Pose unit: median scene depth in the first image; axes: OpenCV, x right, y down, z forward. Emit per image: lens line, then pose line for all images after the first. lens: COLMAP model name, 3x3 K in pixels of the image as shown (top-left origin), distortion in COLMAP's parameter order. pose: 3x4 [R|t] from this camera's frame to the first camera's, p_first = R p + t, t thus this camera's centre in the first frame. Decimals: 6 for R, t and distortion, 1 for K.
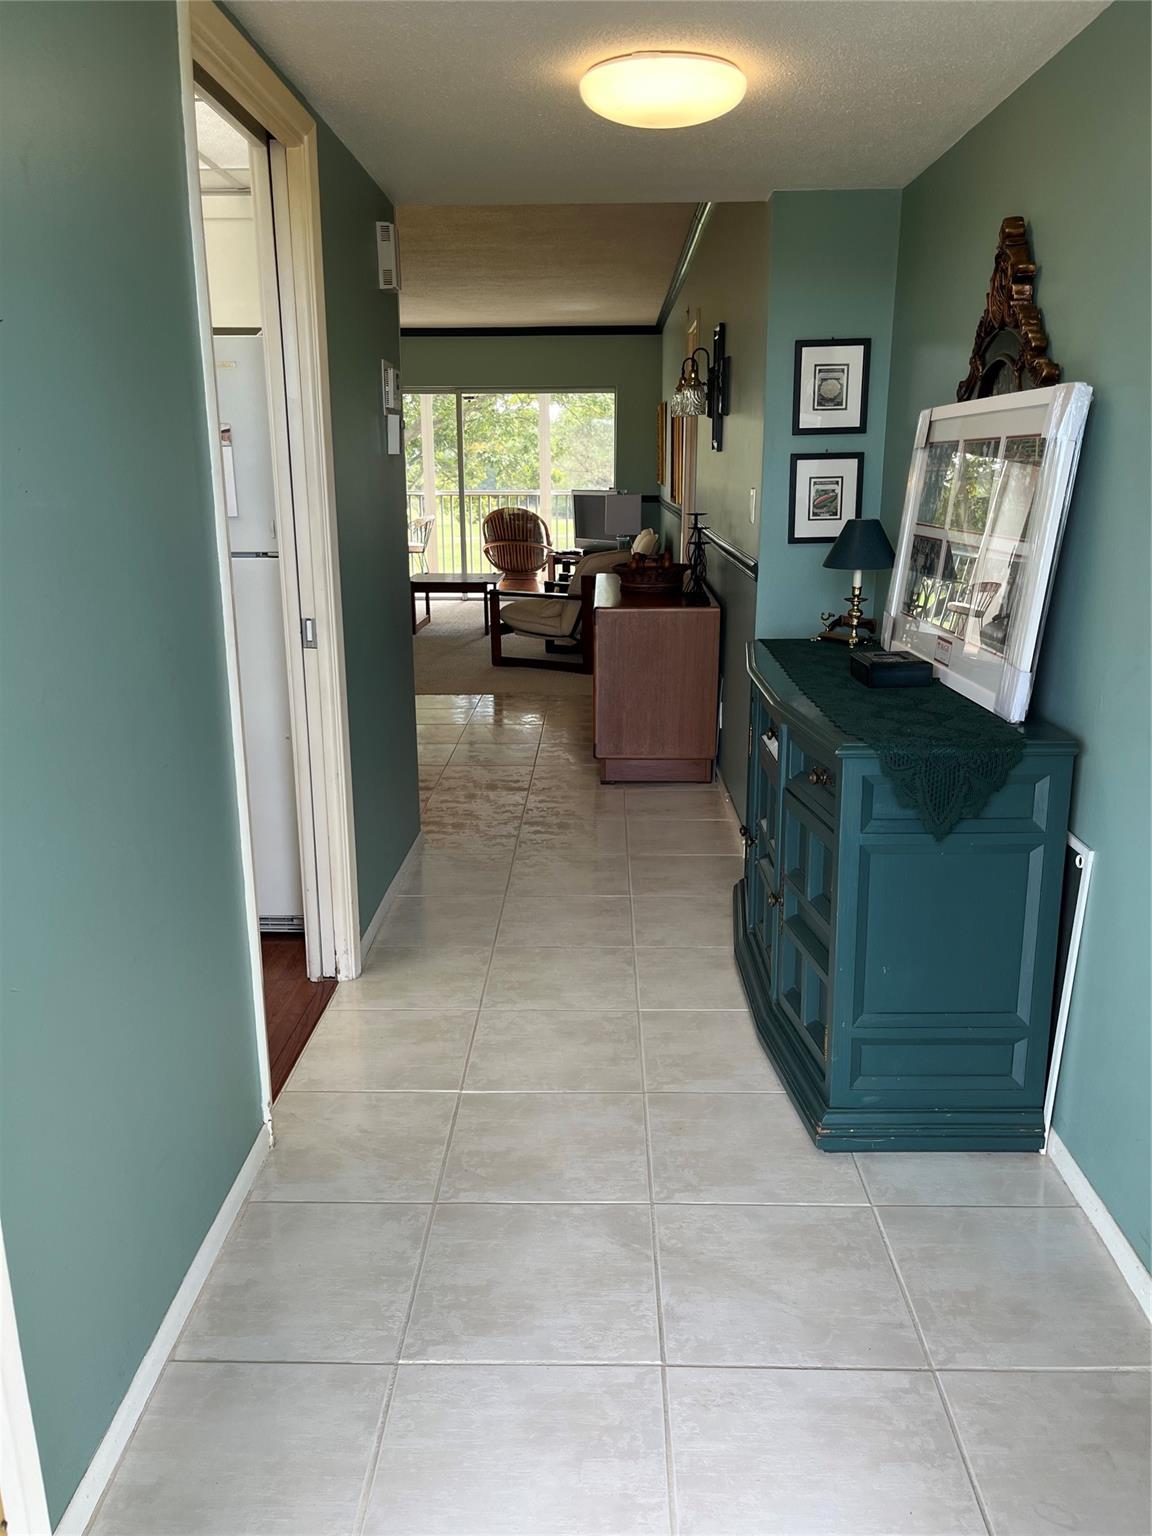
lens RADIAL K [[1178.2, 0, 576.0], [0, 1178.2, 768.0], [0, 0, 1]] dist [0.061148, 0.000807]
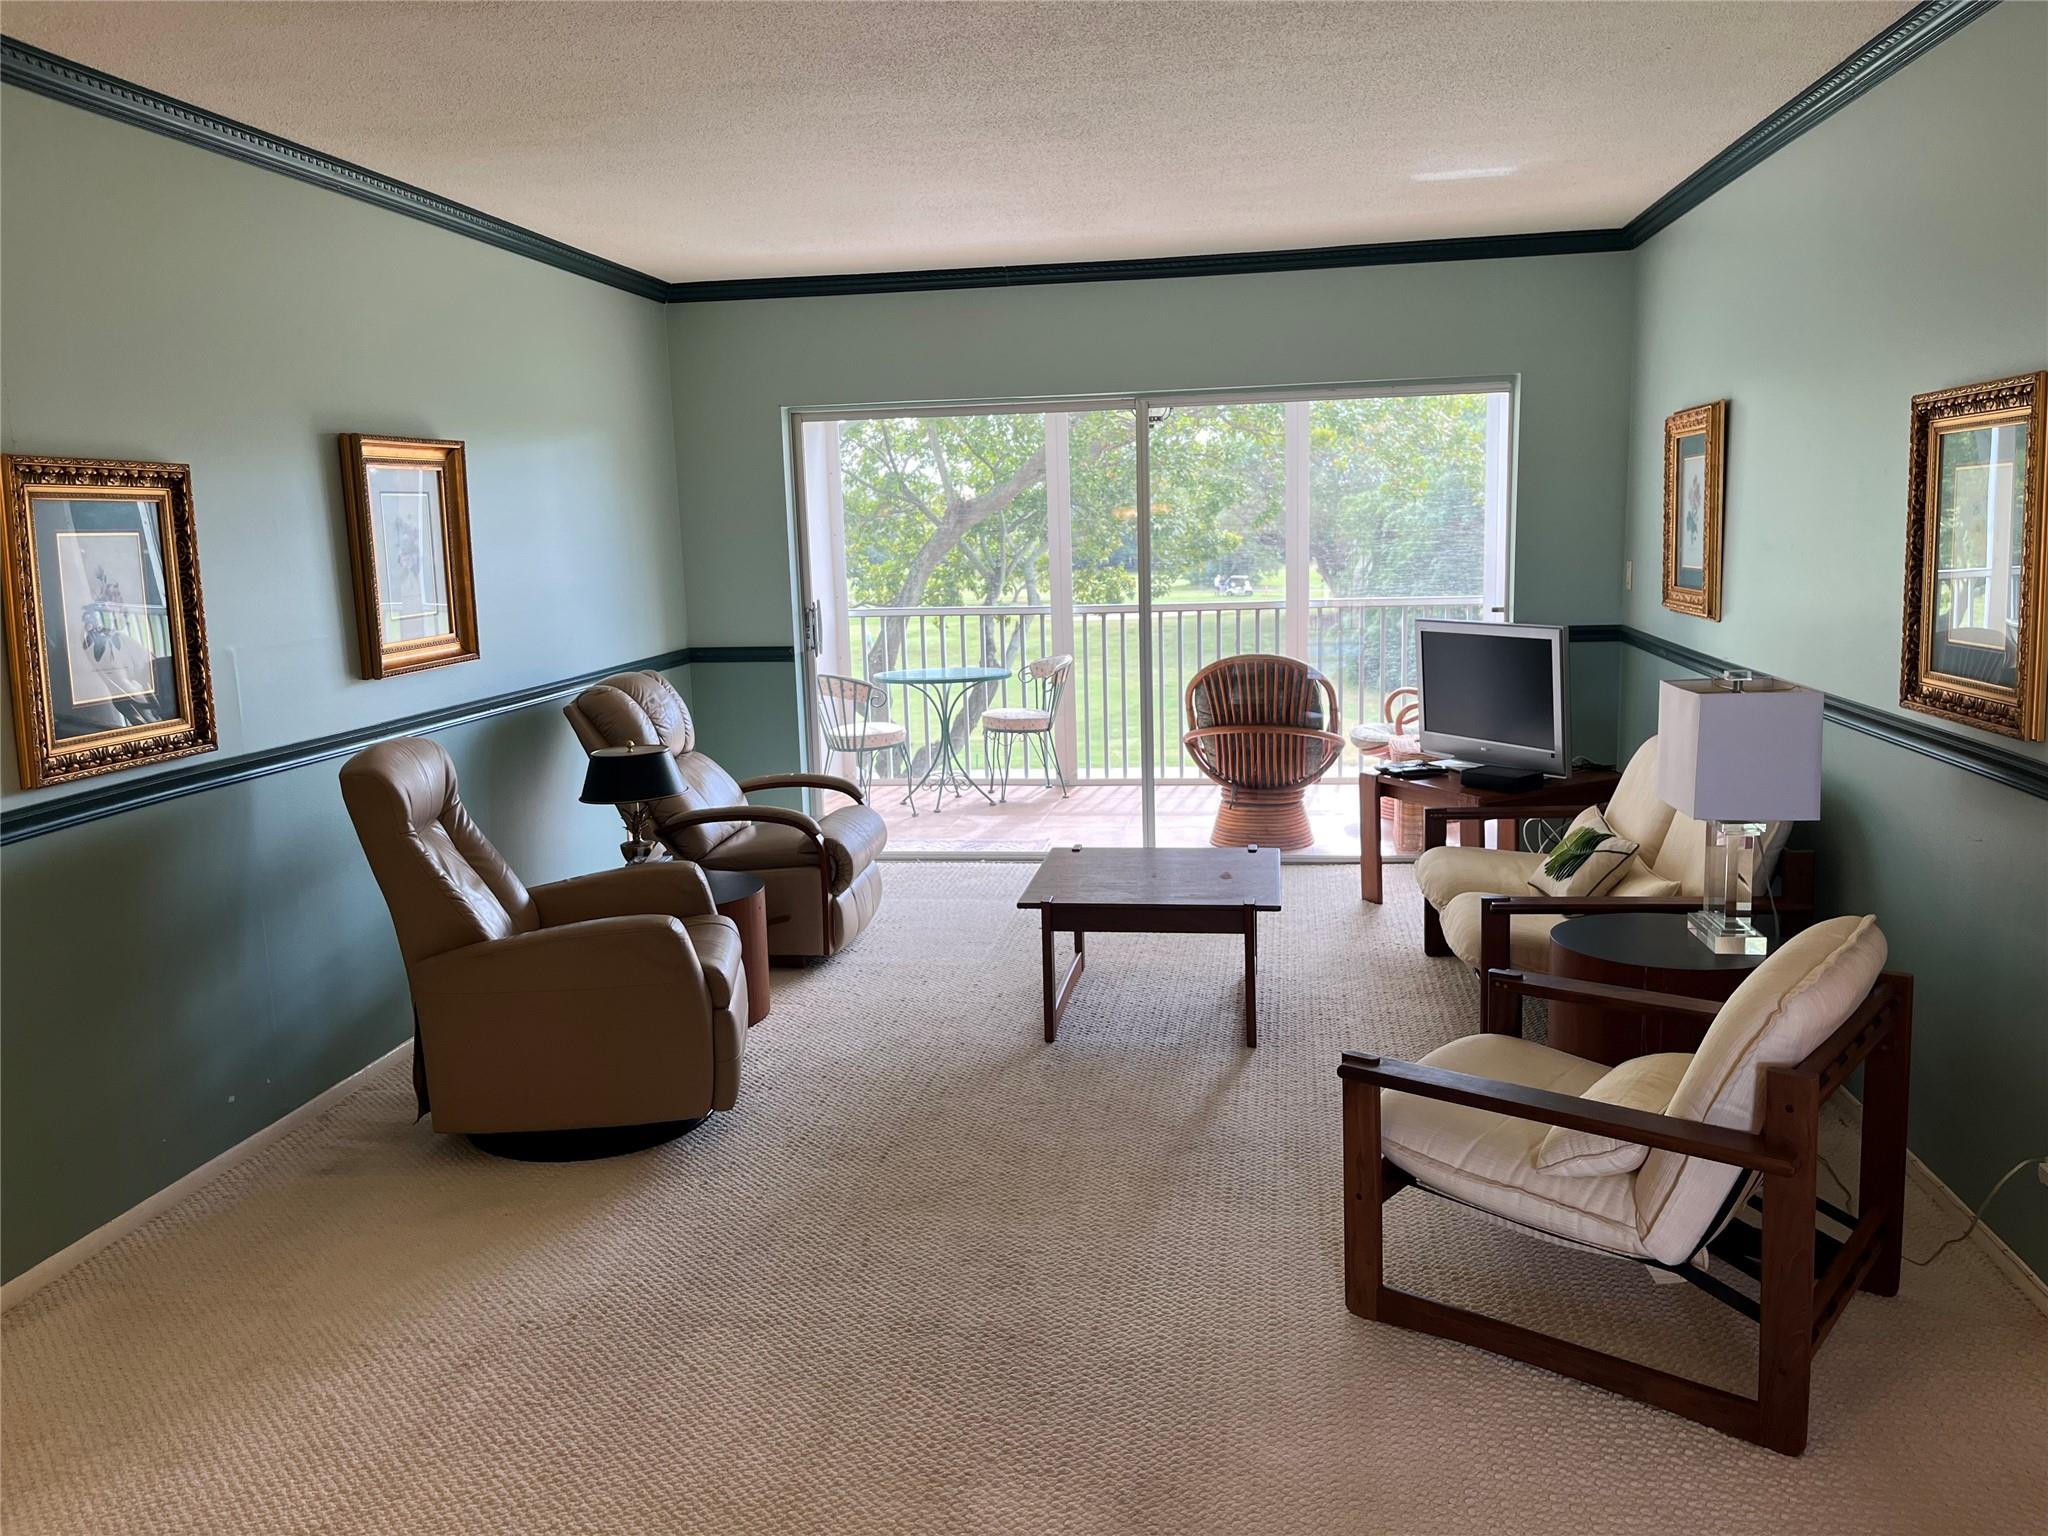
lens RADIAL K [[1531.4, 0, 1031.0], [0, 1531.4, 763.3], [0, 0, 1]] dist [0.065093, -0.122408]
pose [[0.993210, -0.008959, -0.115989, -0.079418], [-0.001297, 0.996115, -0.088048, -0.142934], [0.116327, 0.087601, 0.989340, 0.472978]]
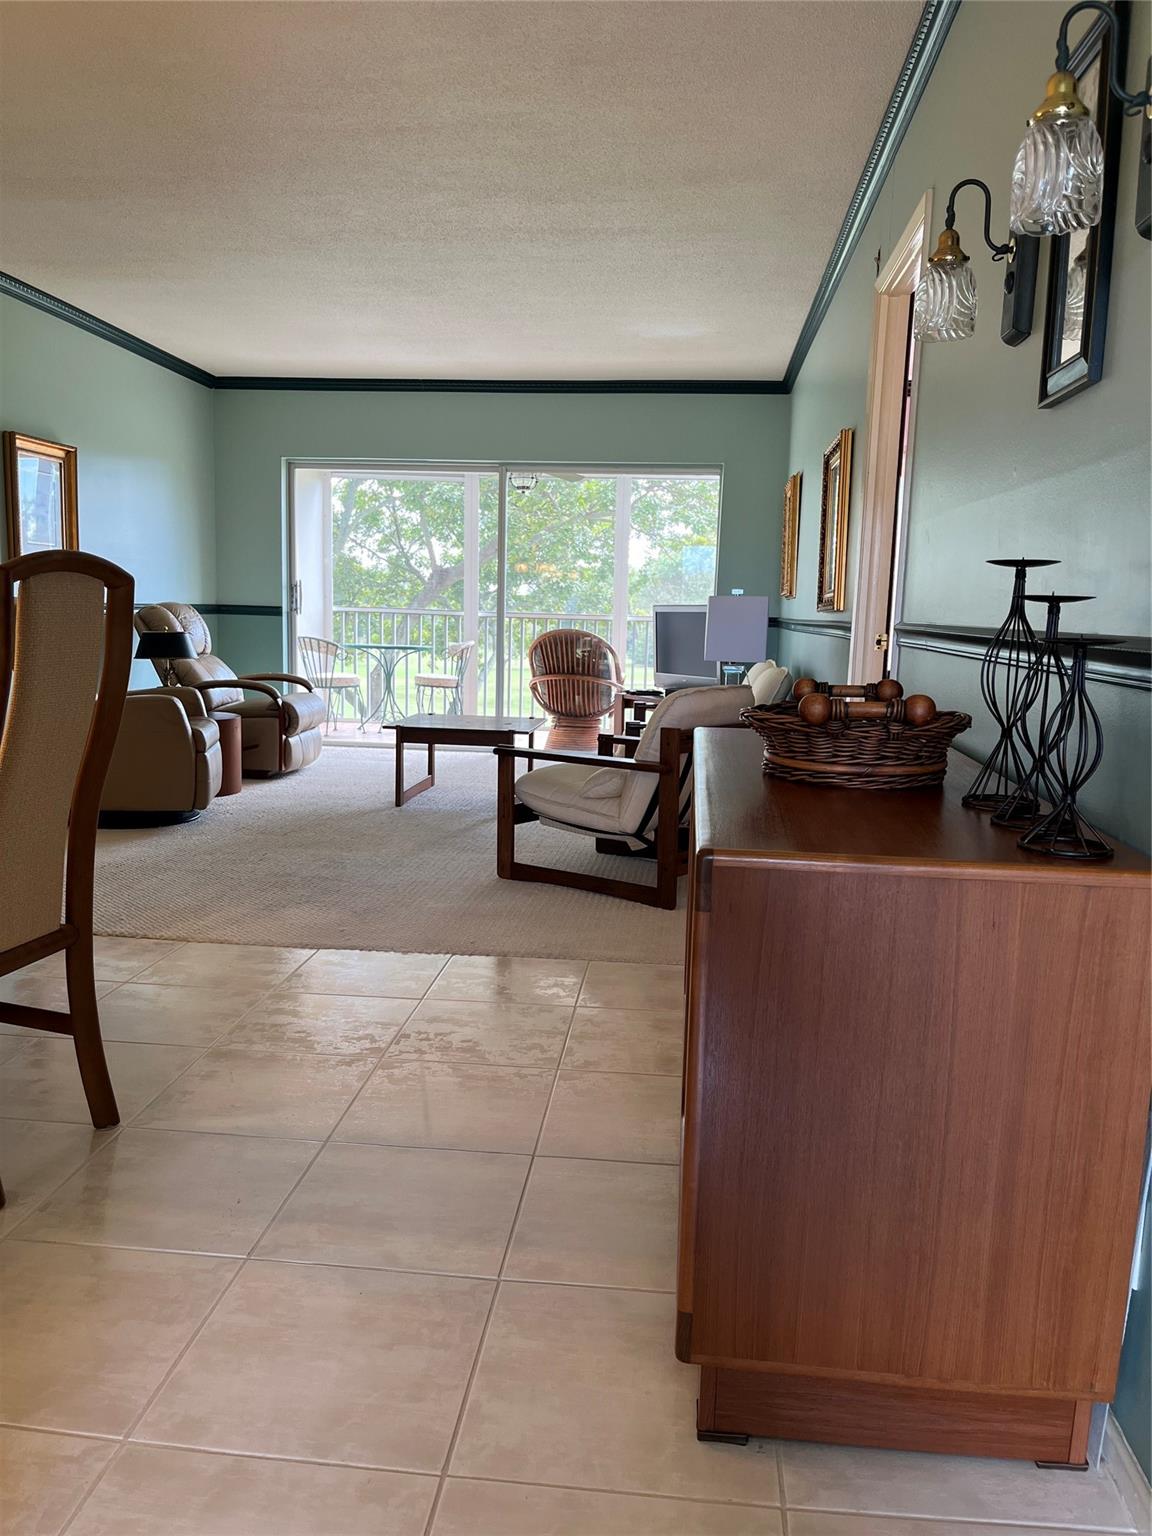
lens RADIAL K [[1170.8, 0, 579.8], [0, 1170.8, 780.2], [0, 0, 1]] dist [0.061778, -0.080963]
pose [[0.997020, 0.040719, -0.065515, 0.002703], [-0.047778, 0.992775, -0.110071, -0.056012], [0.060560, 0.112874, 0.991762, 0.335547]]
